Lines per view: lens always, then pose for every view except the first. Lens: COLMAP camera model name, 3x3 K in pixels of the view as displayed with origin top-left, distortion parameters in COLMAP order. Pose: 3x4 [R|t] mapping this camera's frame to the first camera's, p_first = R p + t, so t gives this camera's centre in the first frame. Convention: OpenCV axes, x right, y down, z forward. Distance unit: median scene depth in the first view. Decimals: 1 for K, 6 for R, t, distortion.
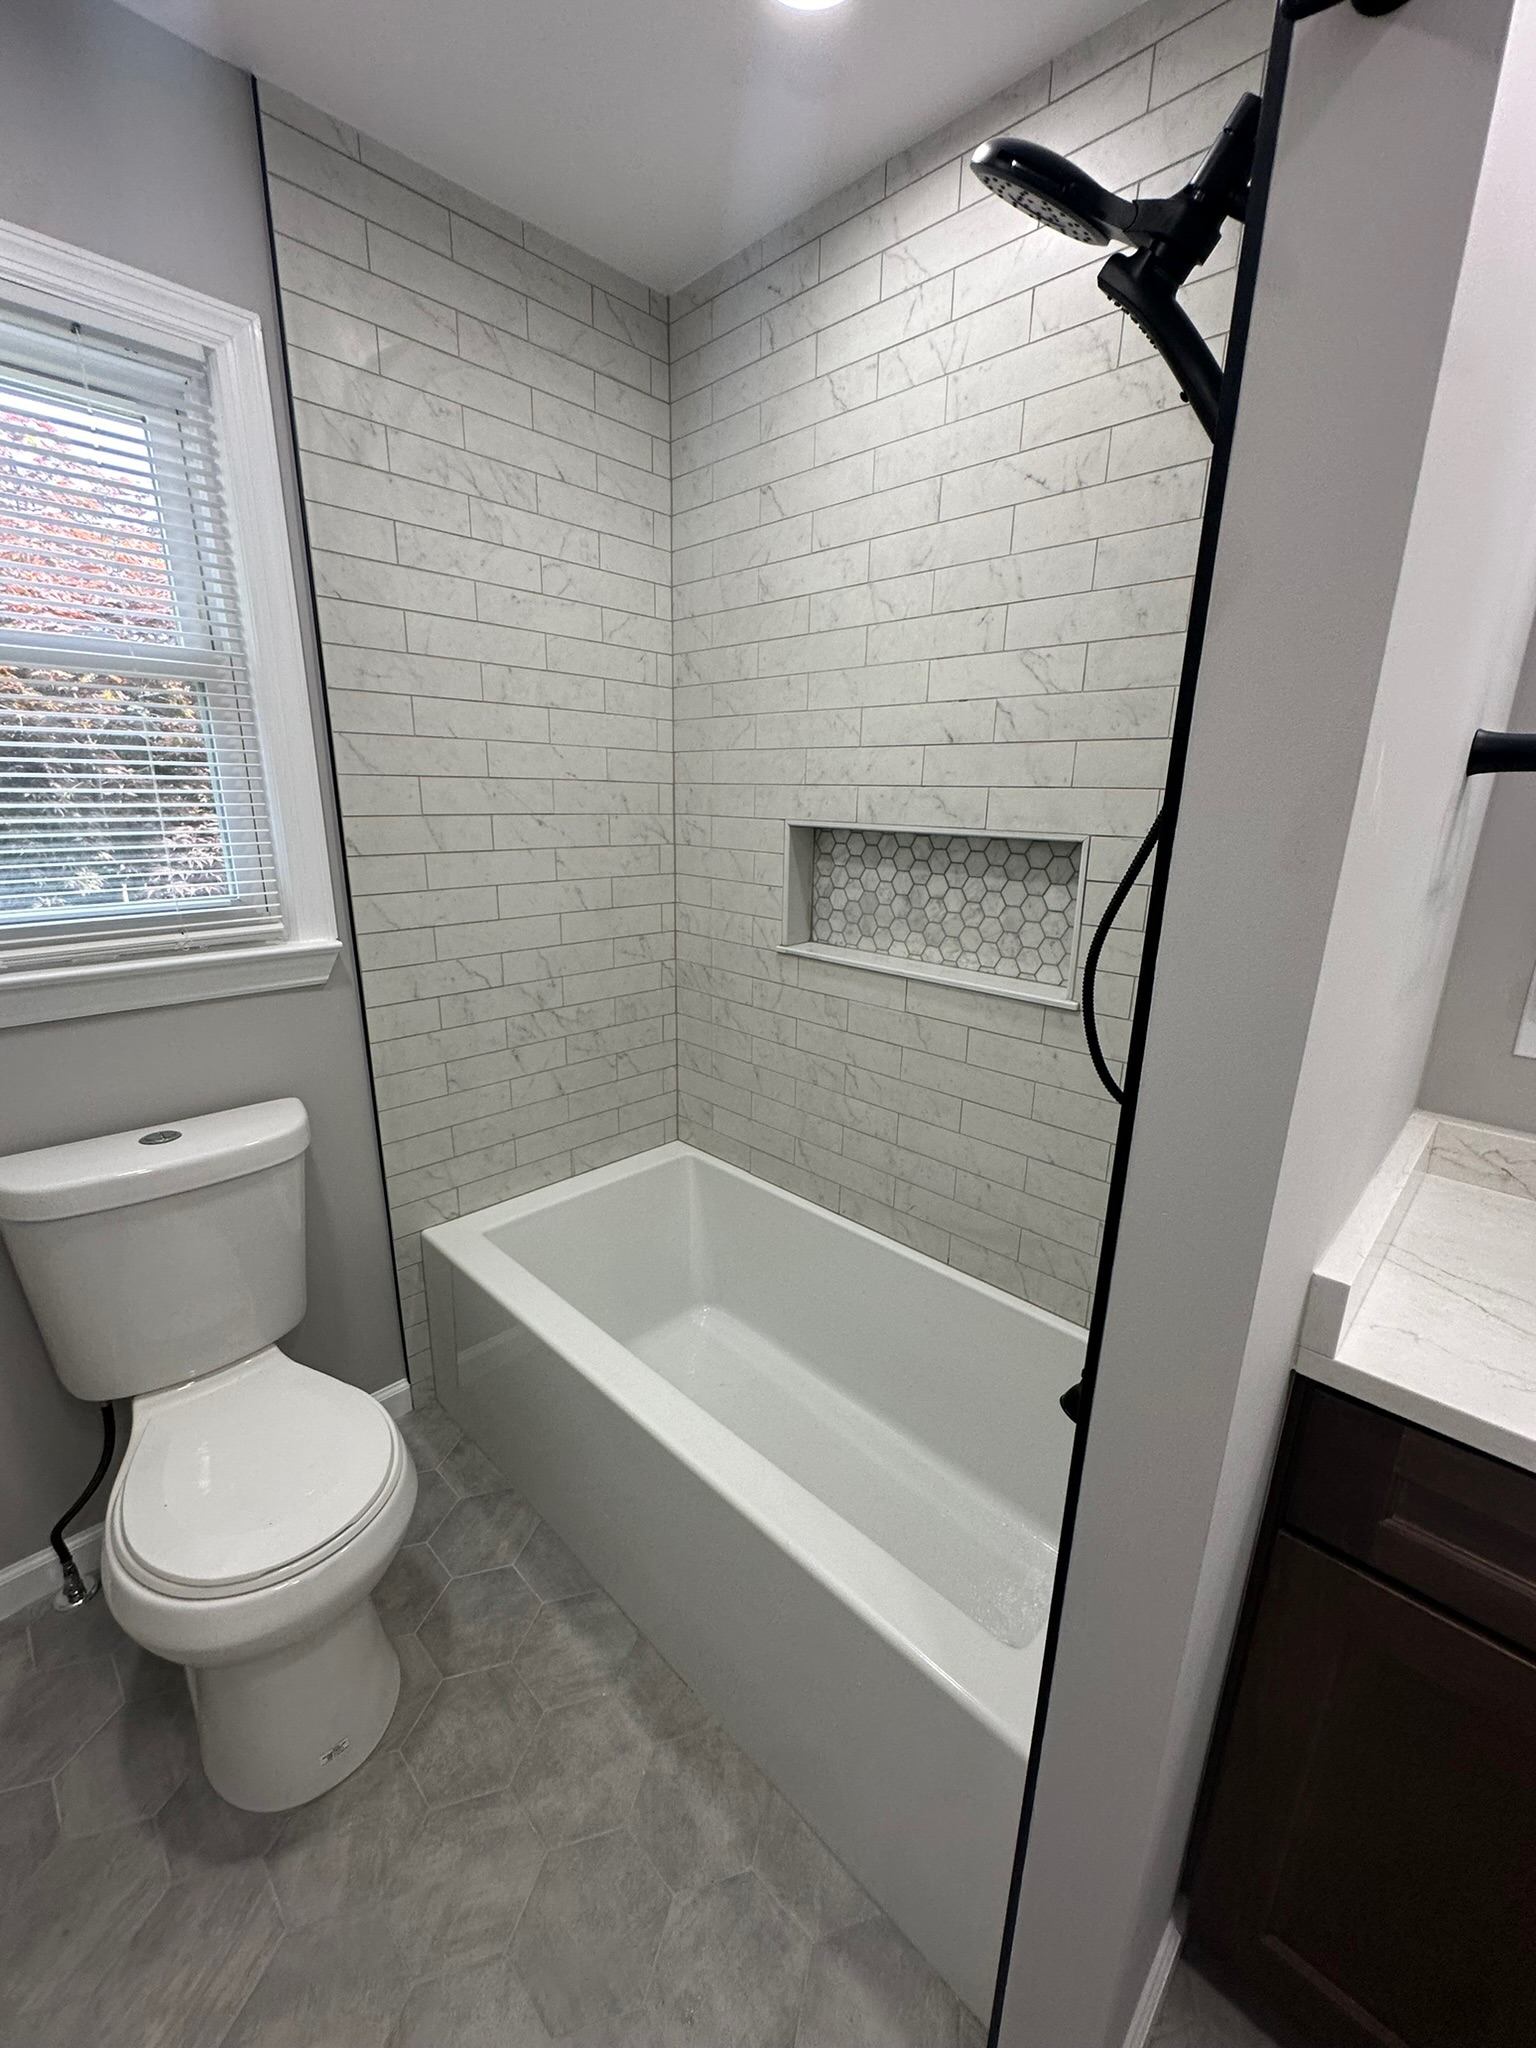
lens RADIAL K [[822.8, 0, 772.4], [0, 822.8, 1025.9], [0, 0, 1]] dist [-0.001072, 0.000263]
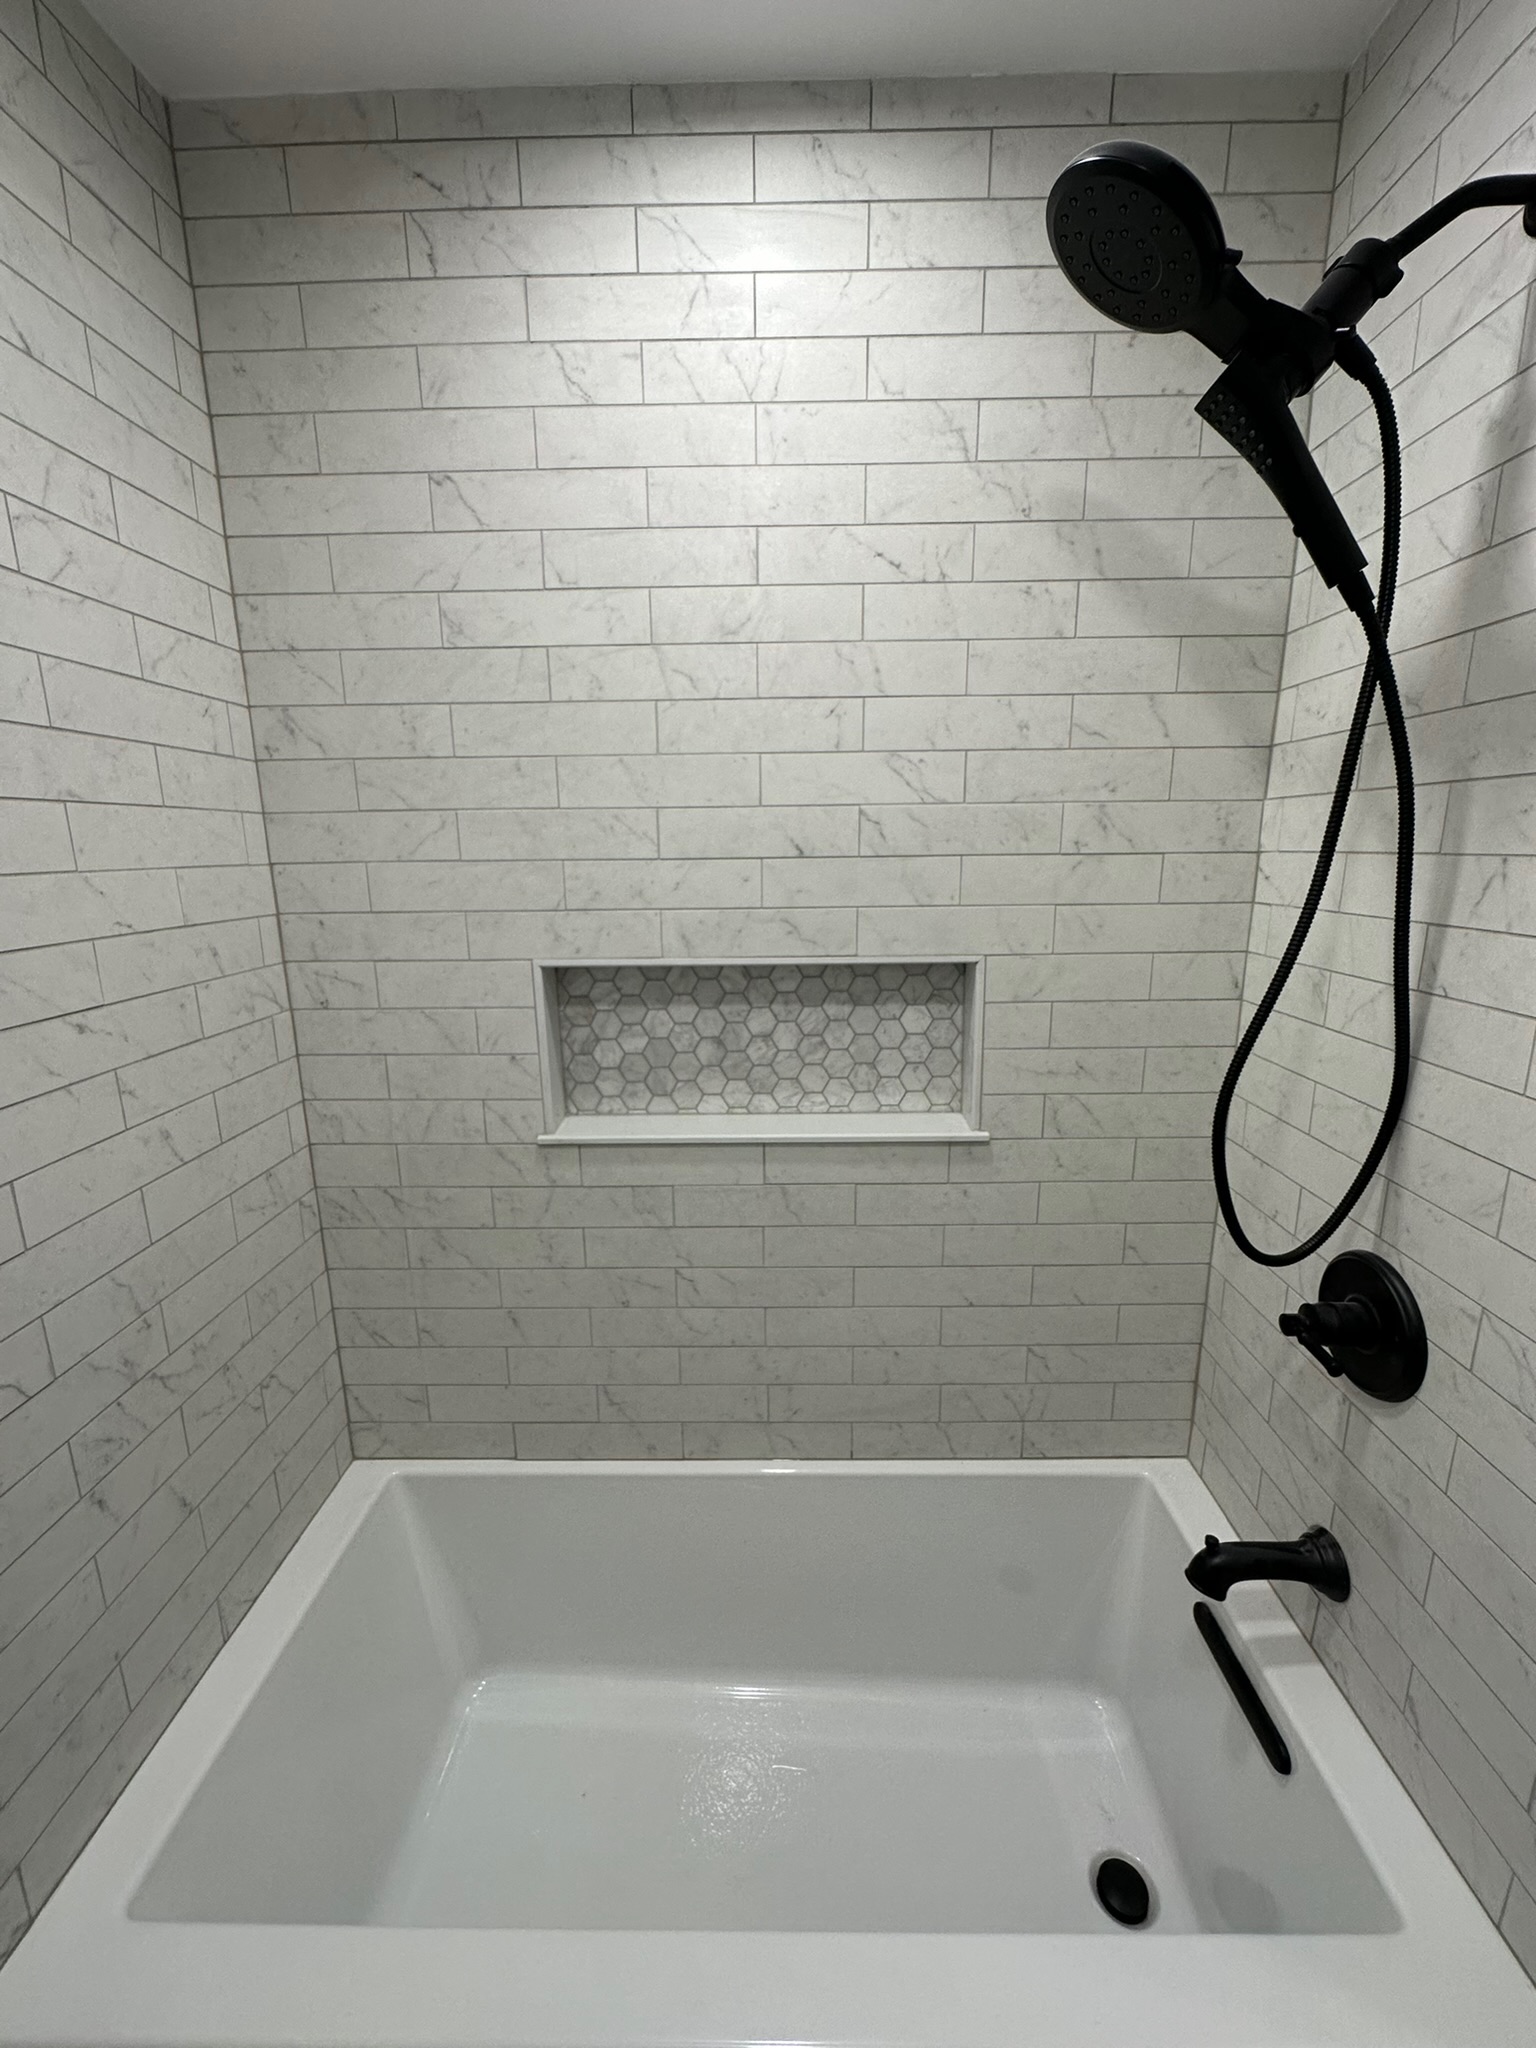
lens RADIAL K [[817.2, 0, 757.4], [0, 817.2, 1023.7], [0, 0, 1]] dist [-0.003492, 0.000186]
pose [[0.725784, -0.178966, 0.664235, -0.333526], [0.212607, 0.976651, 0.030833, -0.191151], [-0.654244, 0.118843, 0.746888, 0.394913]]
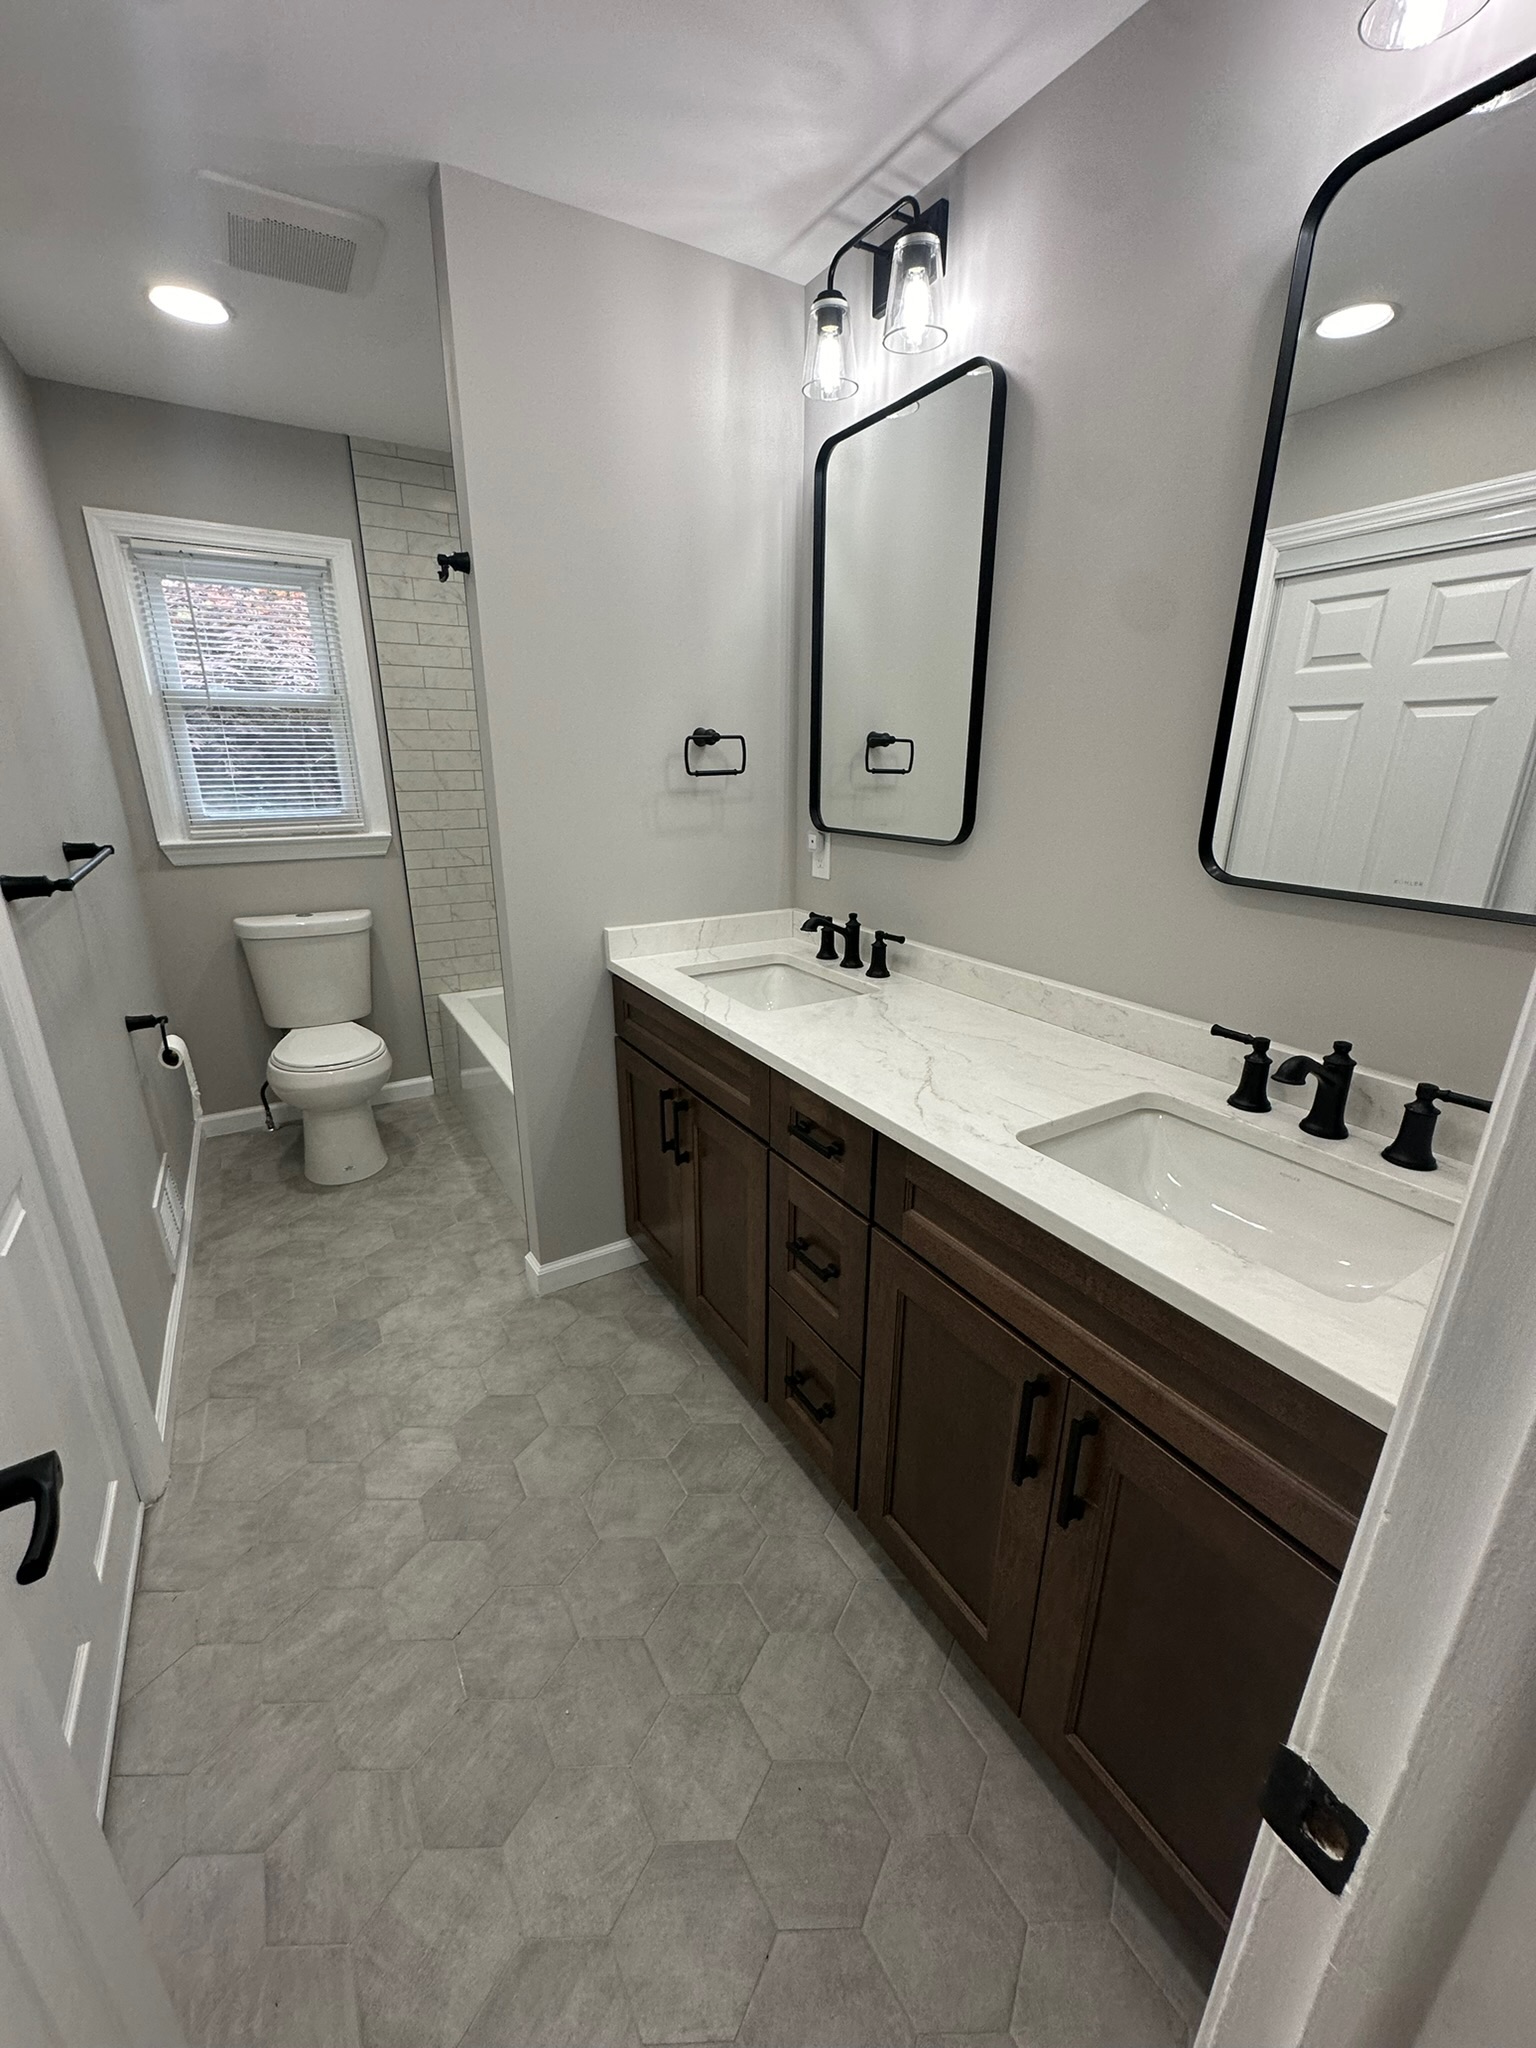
lens RADIAL K [[822.8, 0, 772.4], [0, 822.8, 1025.9], [0, 0, 1]] dist [-0.001072, 0.000263]
pose [[0.967715, 0.066101, -0.243226, 0.828332], [-0.056237, 0.997297, 0.047287, 0.201122], [0.245694, -0.032082, 0.968816, -0.681573]]
